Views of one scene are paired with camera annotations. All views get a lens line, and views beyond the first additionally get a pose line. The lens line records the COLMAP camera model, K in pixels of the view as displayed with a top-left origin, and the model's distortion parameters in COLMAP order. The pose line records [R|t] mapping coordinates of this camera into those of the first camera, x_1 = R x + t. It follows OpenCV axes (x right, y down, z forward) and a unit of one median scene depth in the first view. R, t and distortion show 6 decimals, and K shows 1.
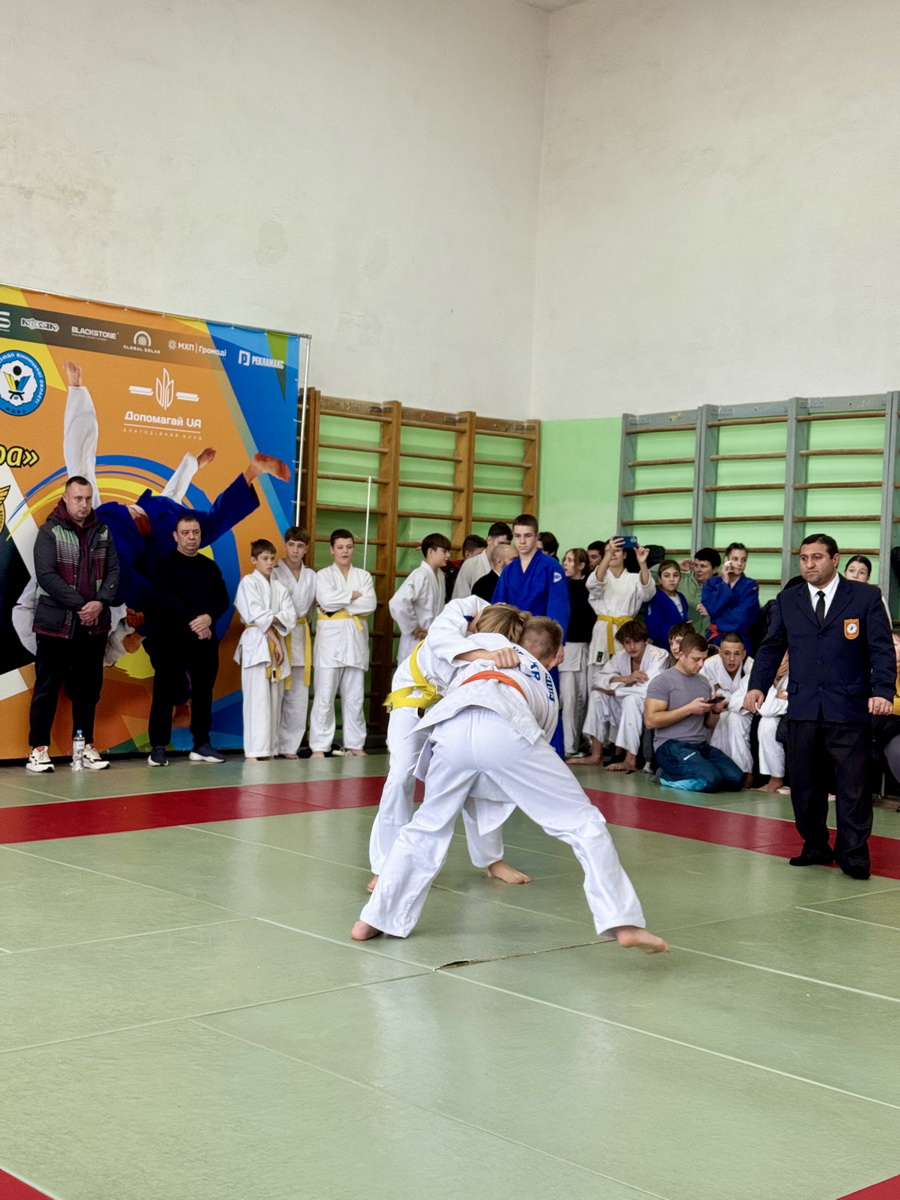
lens RADIAL K [[1713.1, 0, 435.3], [0, 1713.1, 620.6], [0, 0, 1]] dist [0.141698, 0.000000]
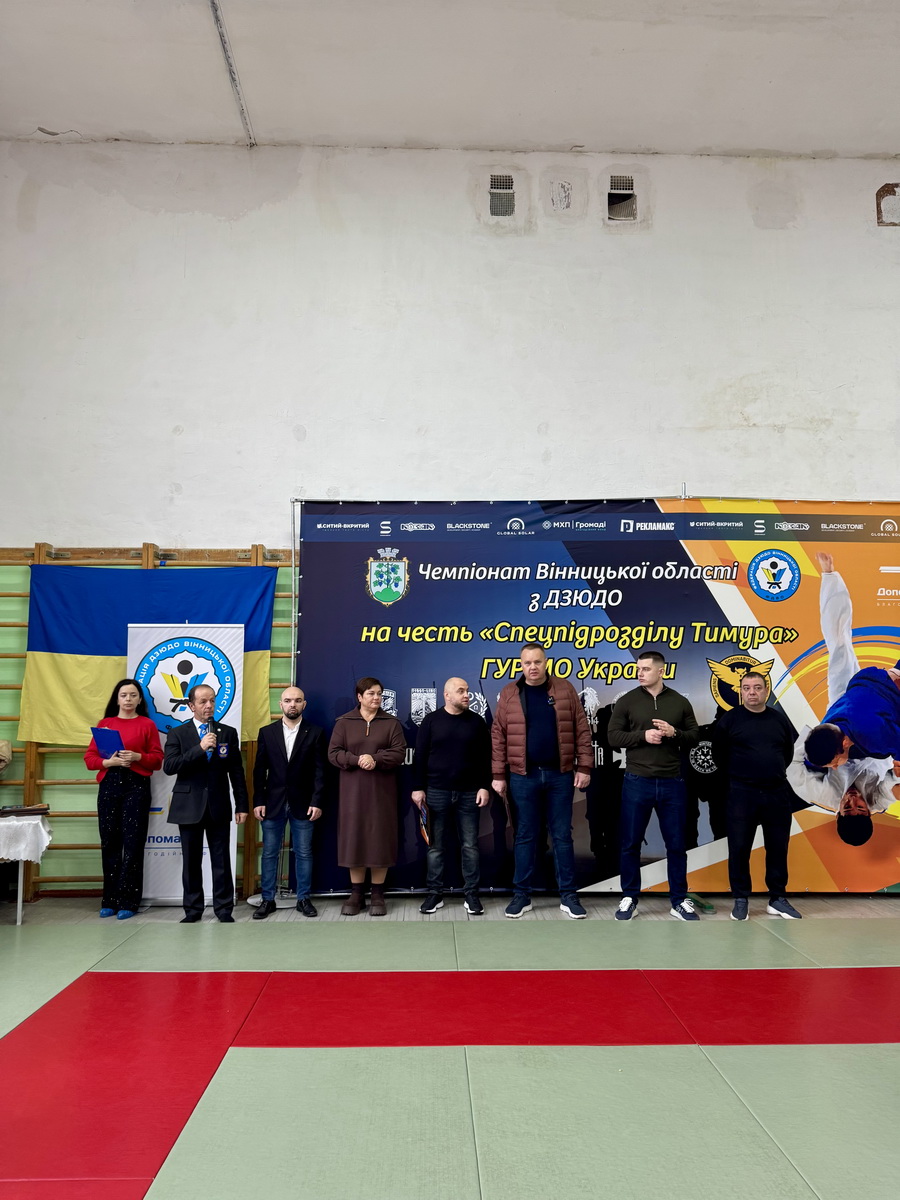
lens RADIAL K [[856.2, 0, 429.5], [0, 856.2, 615.1], [0, 0, 1]] dist [0.060608, -0.085360]
pose [[0.745103, -0.099698, -0.659456, -0.020756], [0.007612, 0.989971, -0.141066, -0.021775], [0.666906, 0.100089, 0.738389, 0.341114]]
